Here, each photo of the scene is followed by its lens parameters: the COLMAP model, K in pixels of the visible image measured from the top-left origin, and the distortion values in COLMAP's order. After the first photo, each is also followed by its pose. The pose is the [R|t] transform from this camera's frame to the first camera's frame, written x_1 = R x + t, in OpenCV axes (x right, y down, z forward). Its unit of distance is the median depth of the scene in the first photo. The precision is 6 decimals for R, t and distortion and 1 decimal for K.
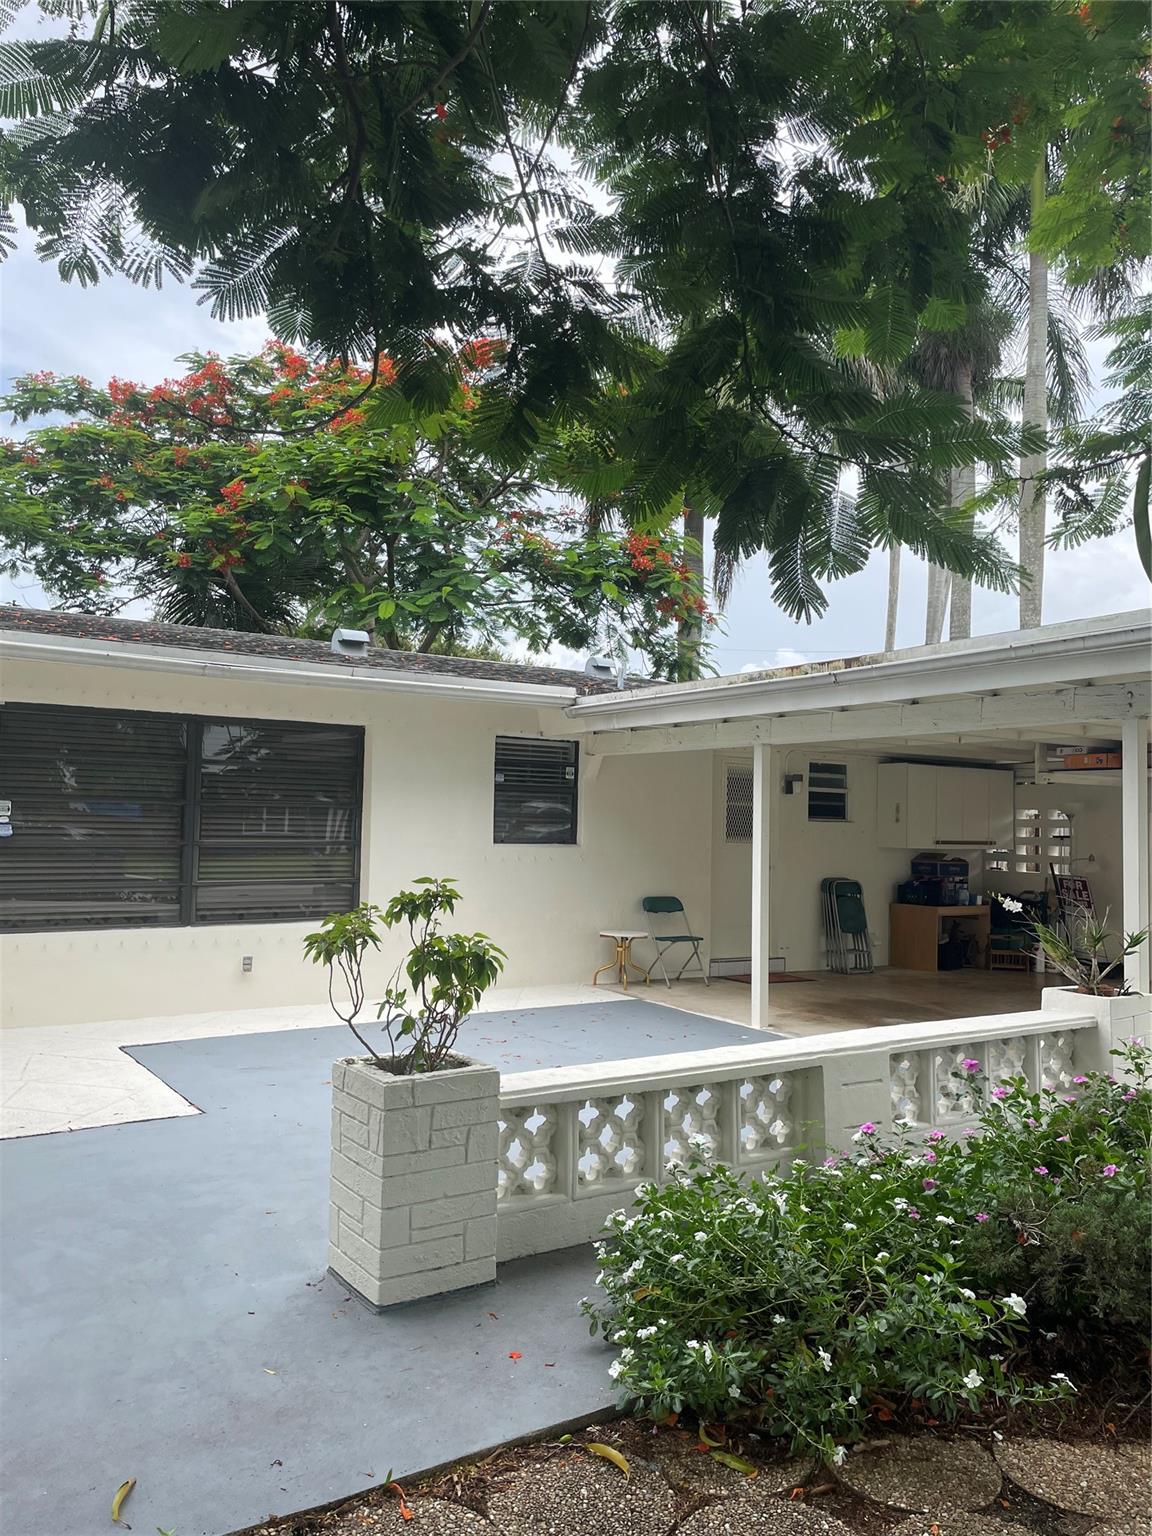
lens RADIAL K [[1135.7, 0, 576.0], [0, 1135.7, 768.0], [0, 0, 1]] dist [0.079673, -0.100568]
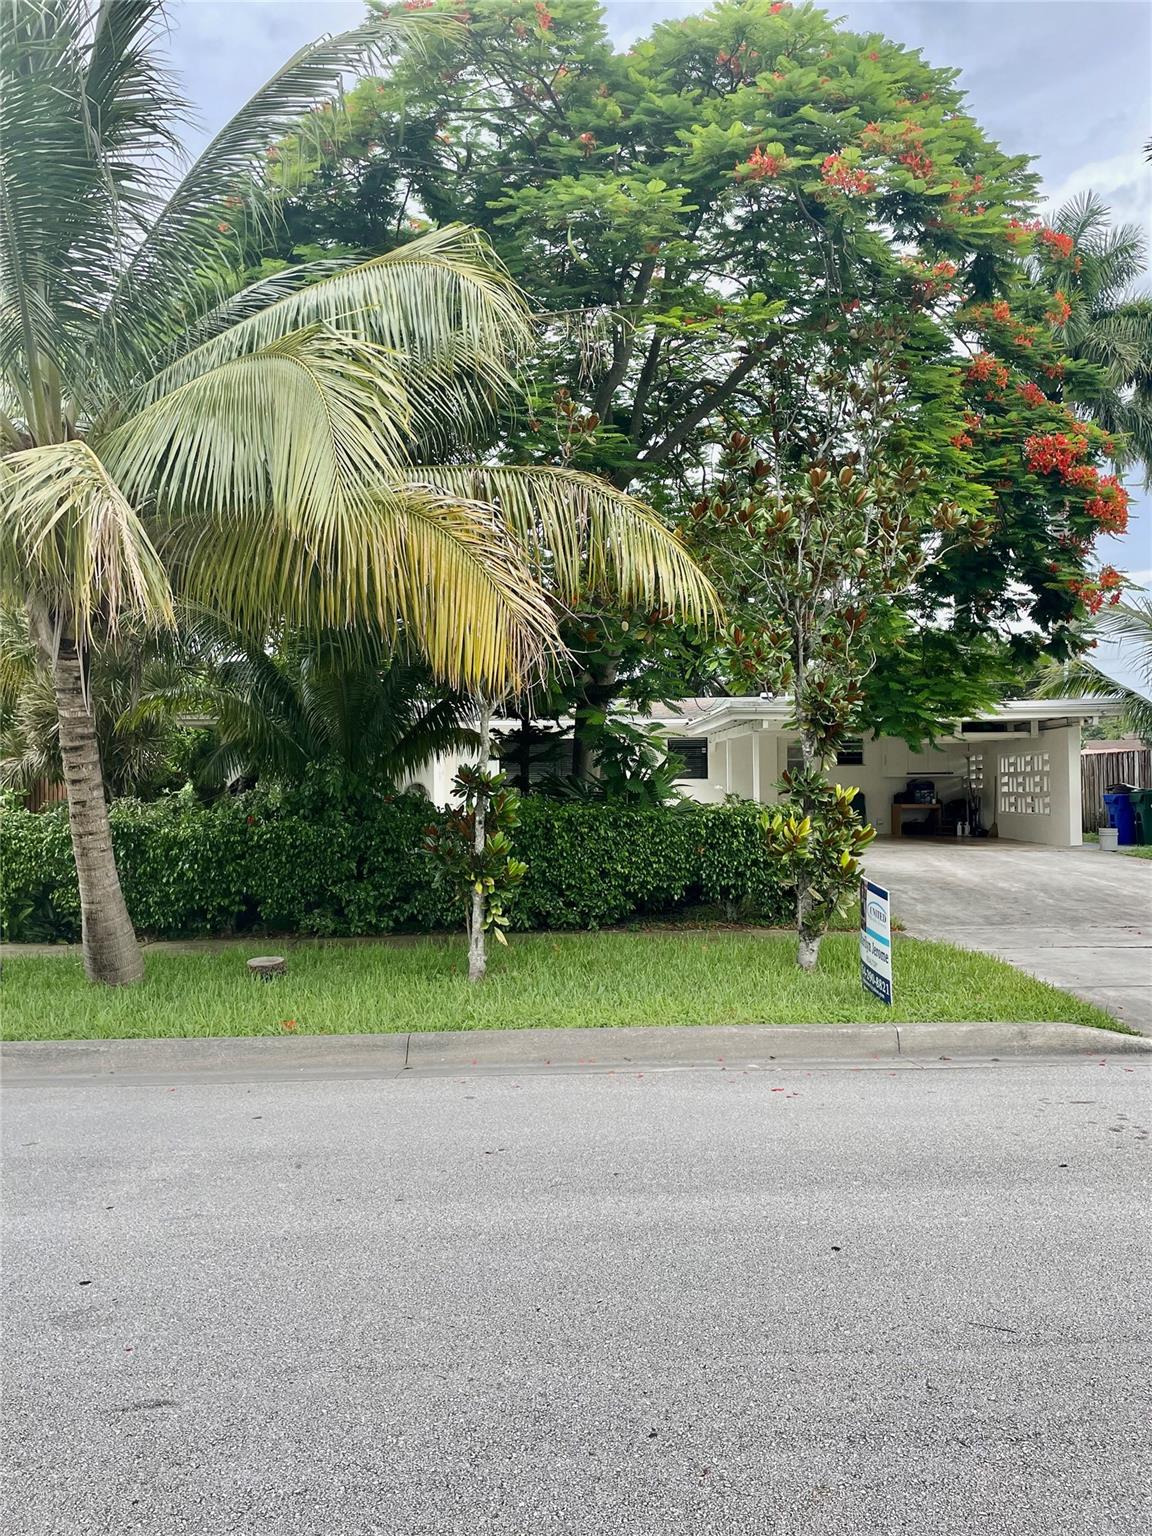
lens RADIAL K [[1135.7, 0, 576.0], [0, 1135.7, 768.0], [0, 0, 1]] dist [0.079673, -0.100568]
pose [[0.841290, -0.035020, -0.539448, 0.936504], [0.052443, 0.998480, 0.016969, -0.011581], [0.538033, -0.042566, 0.841848, -1.074186]]
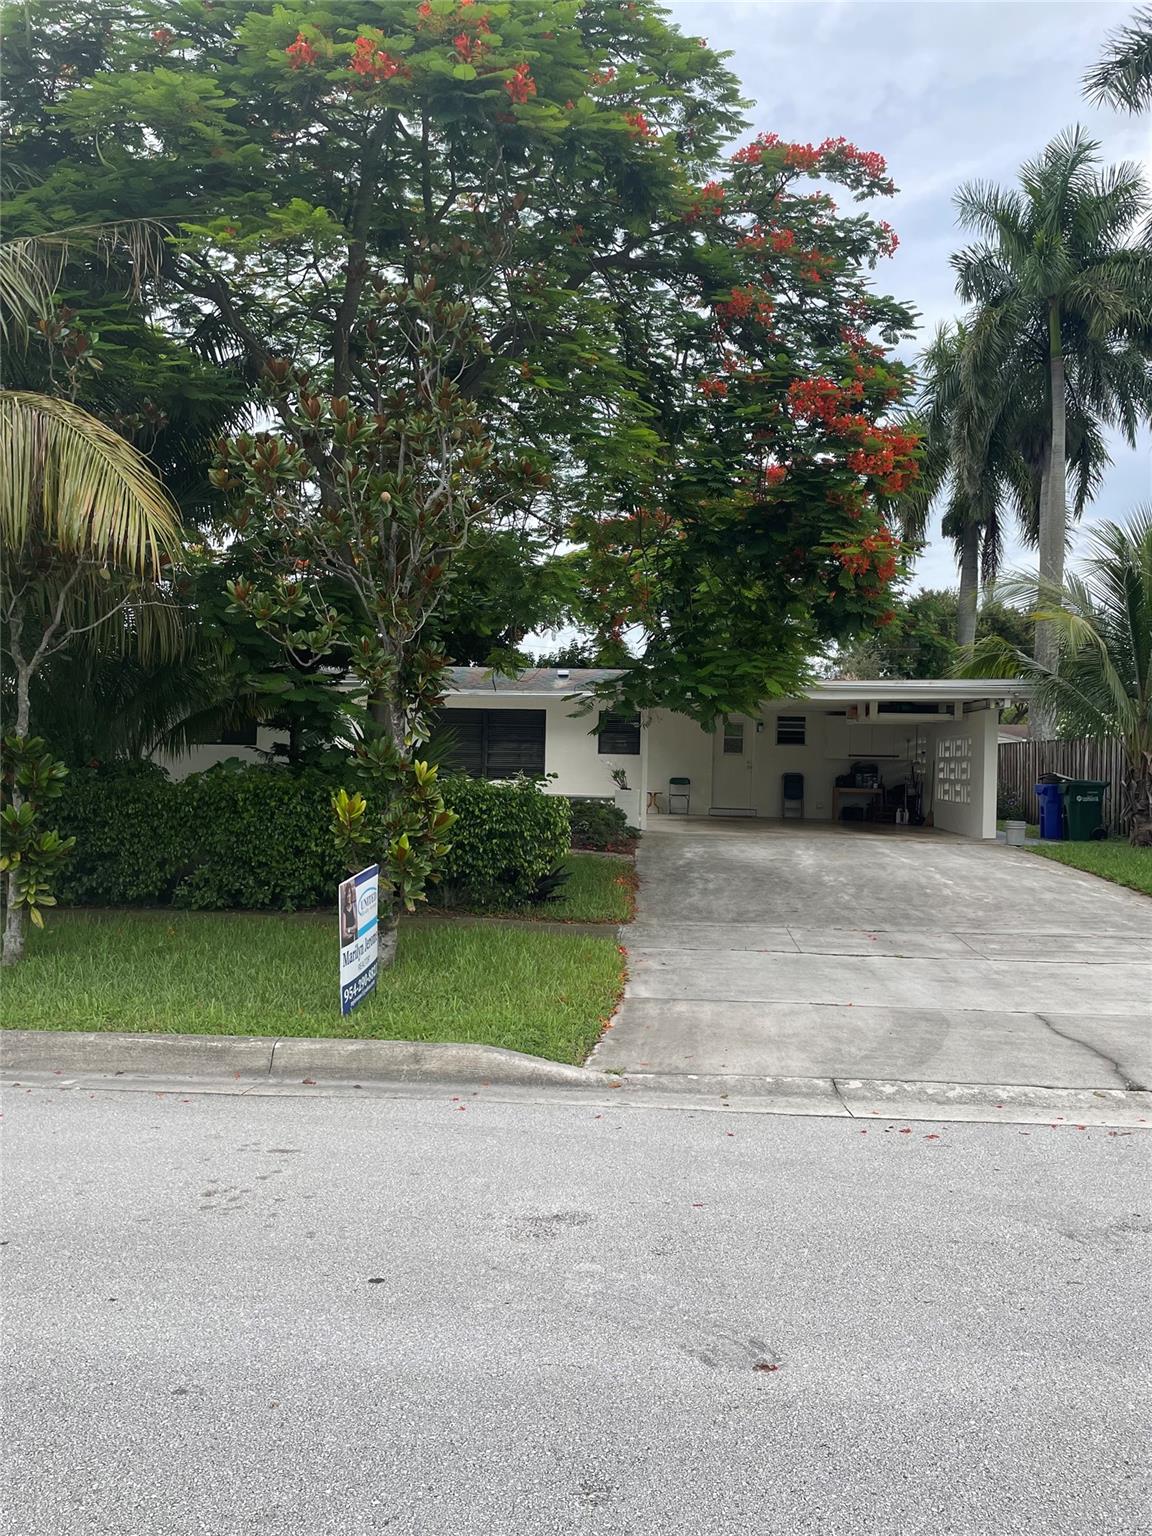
lens RADIAL K [[1135.7, 0, 576.0], [0, 1135.7, 768.0], [0, 0, 1]] dist [0.079673, -0.100568]
pose [[0.788783, 0.002821, -0.614665, 1.154833], [0.025442, 0.998983, 0.037233, 0.002160], [0.614145, -0.045007, 0.787909, -0.824677]]
